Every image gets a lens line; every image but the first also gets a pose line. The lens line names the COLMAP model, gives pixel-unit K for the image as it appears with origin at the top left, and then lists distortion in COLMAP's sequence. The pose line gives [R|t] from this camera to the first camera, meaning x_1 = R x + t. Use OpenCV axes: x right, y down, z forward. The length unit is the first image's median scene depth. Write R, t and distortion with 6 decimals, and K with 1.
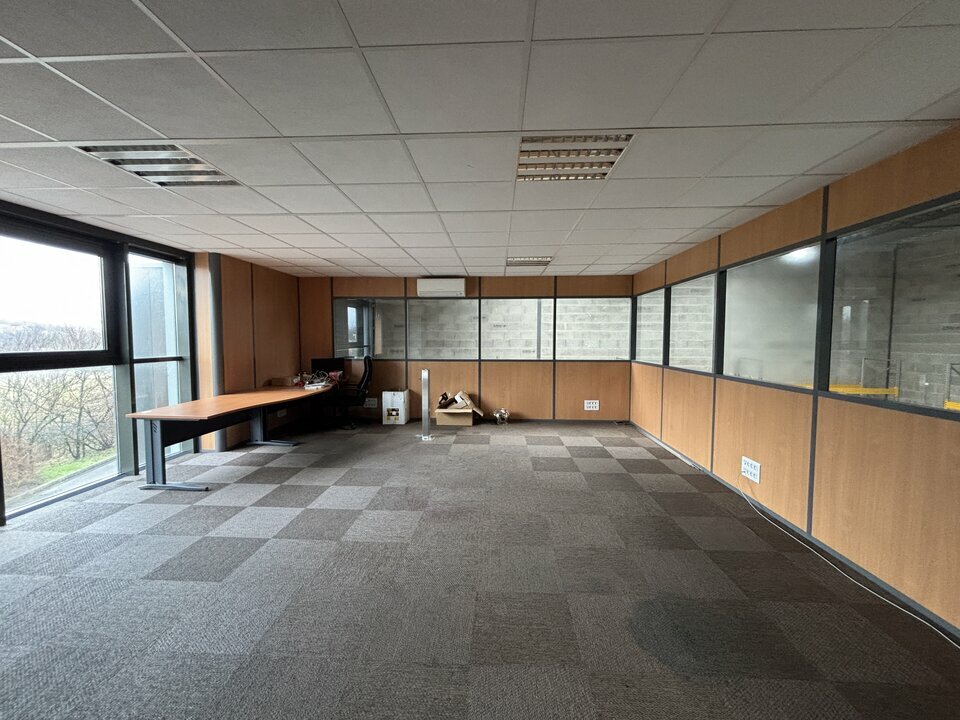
lens RADIAL K [[390.4, 0, 480.0], [0, 390.4, 360.0], [0, 0, 1]] dist [-0.002017, -0.000532]
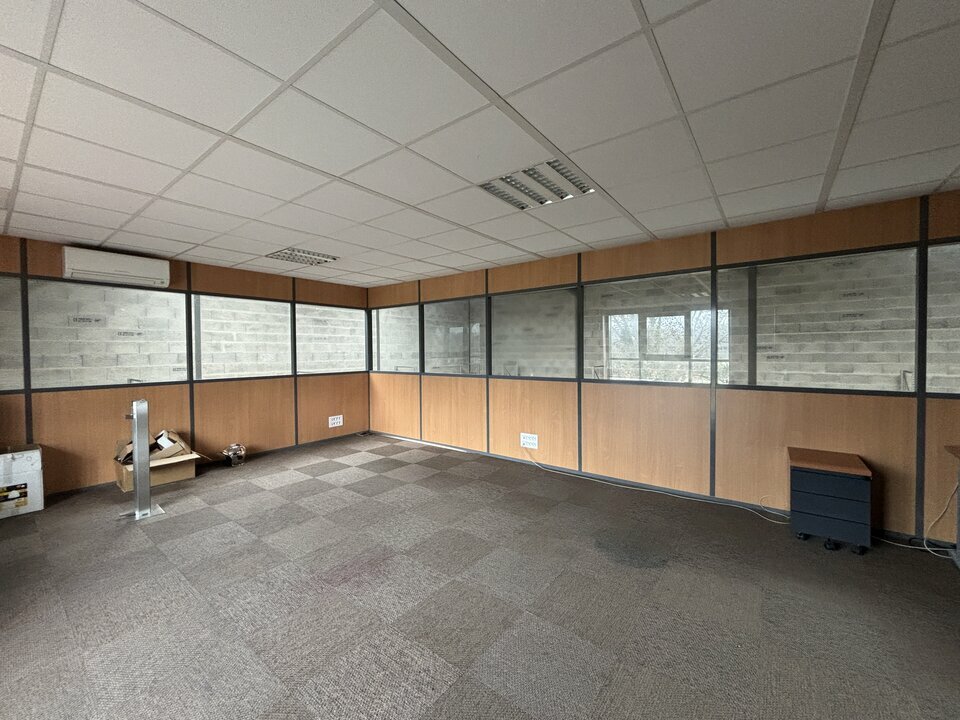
lens RADIAL K [[390.4, 0, 480.0], [0, 390.4, 360.0], [0, 0, 1]] dist [-0.002017, -0.000532]
pose [[0.559409, -0.024668, 0.828525, -0.296800], [0.055232, 0.998445, -0.007565, -0.004139], [-0.827050, 0.049993, 0.559901, 0.188247]]
